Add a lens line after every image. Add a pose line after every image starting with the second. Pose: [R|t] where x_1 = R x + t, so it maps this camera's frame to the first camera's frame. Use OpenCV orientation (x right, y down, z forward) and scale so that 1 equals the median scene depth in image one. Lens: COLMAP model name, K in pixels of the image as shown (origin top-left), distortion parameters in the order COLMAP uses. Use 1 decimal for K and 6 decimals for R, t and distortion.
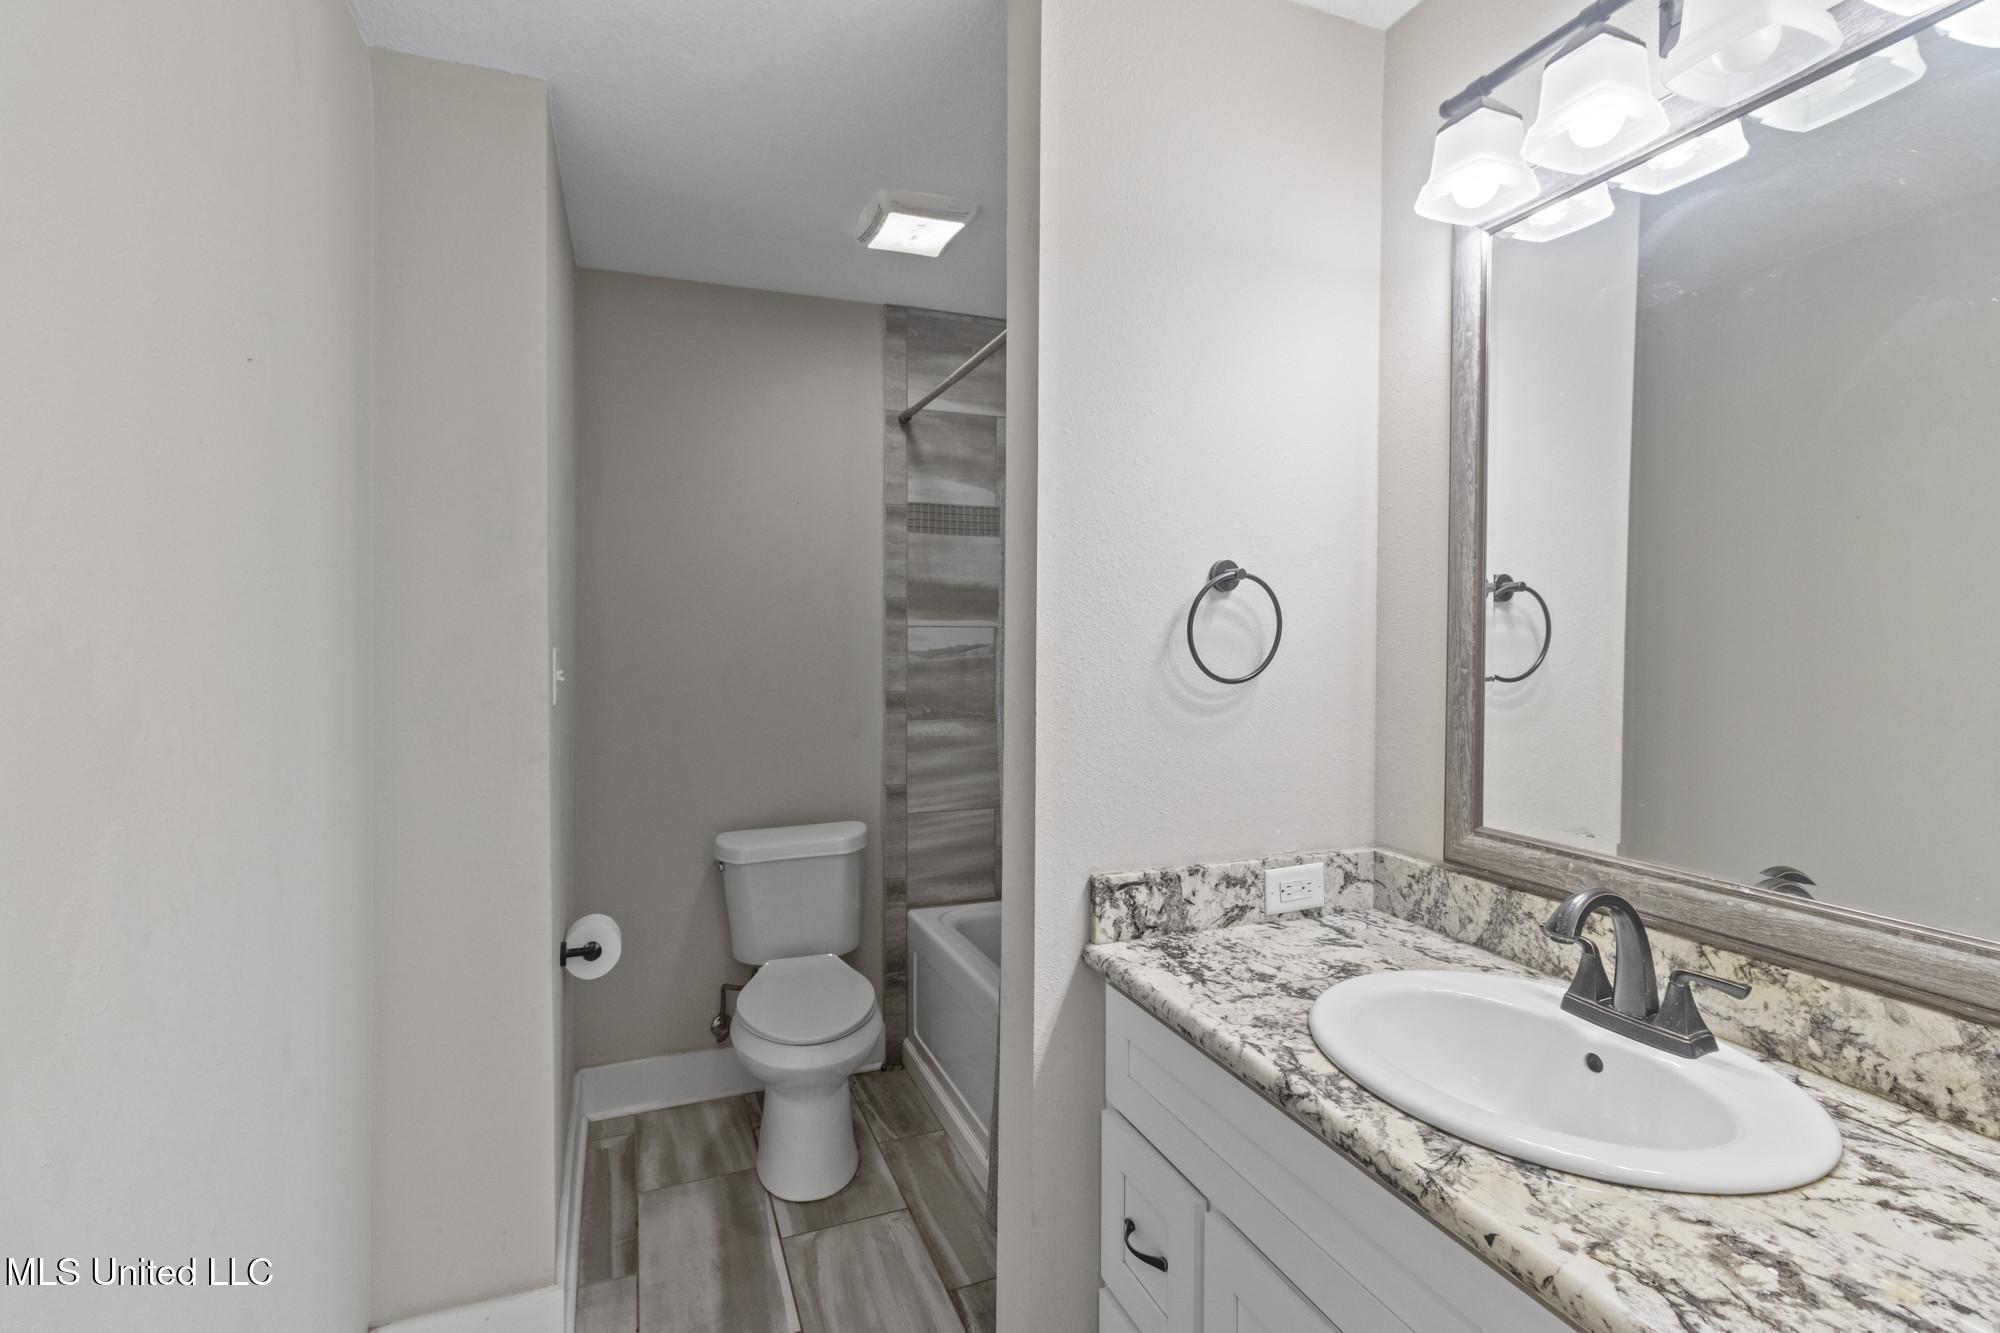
lens RADIAL K [[936.4, 0, 998.9], [0, 936.4, 643.2], [0, 0, 1]] dist [0.004253, 0.001174]
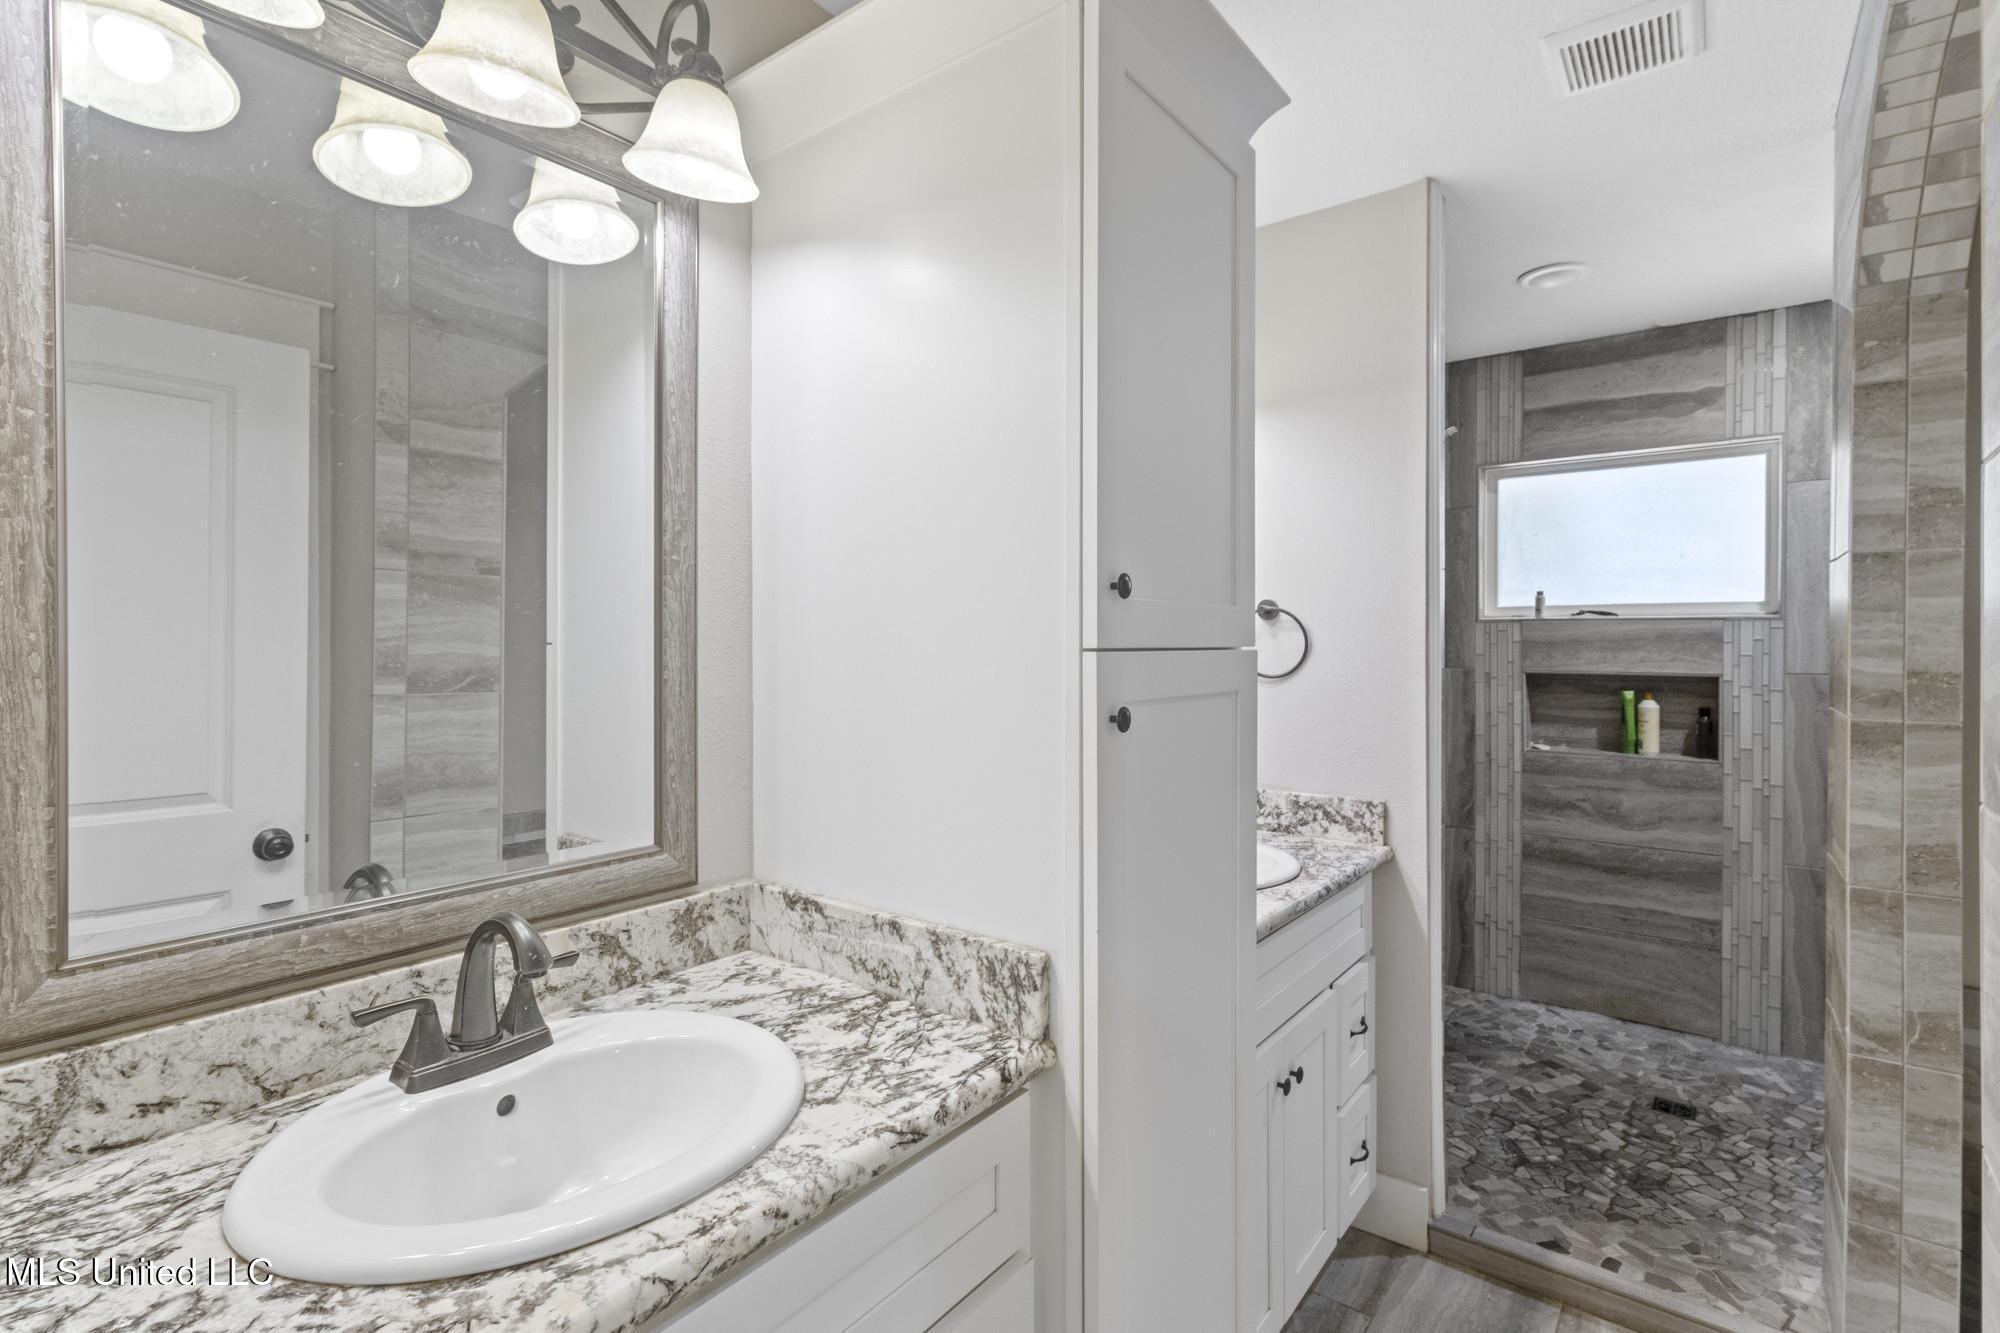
lens RADIAL K [[936.4, 0, 998.9], [0, 936.4, 643.2], [0, 0, 1]] dist [0.004253, 0.001174]
pose [[-0.606734, 0.008749, 0.794857, -0.363692], [-0.008877, 0.999803, -0.017780, 0.010249], [-0.794856, -0.017844, -0.606536, 1.124953]]
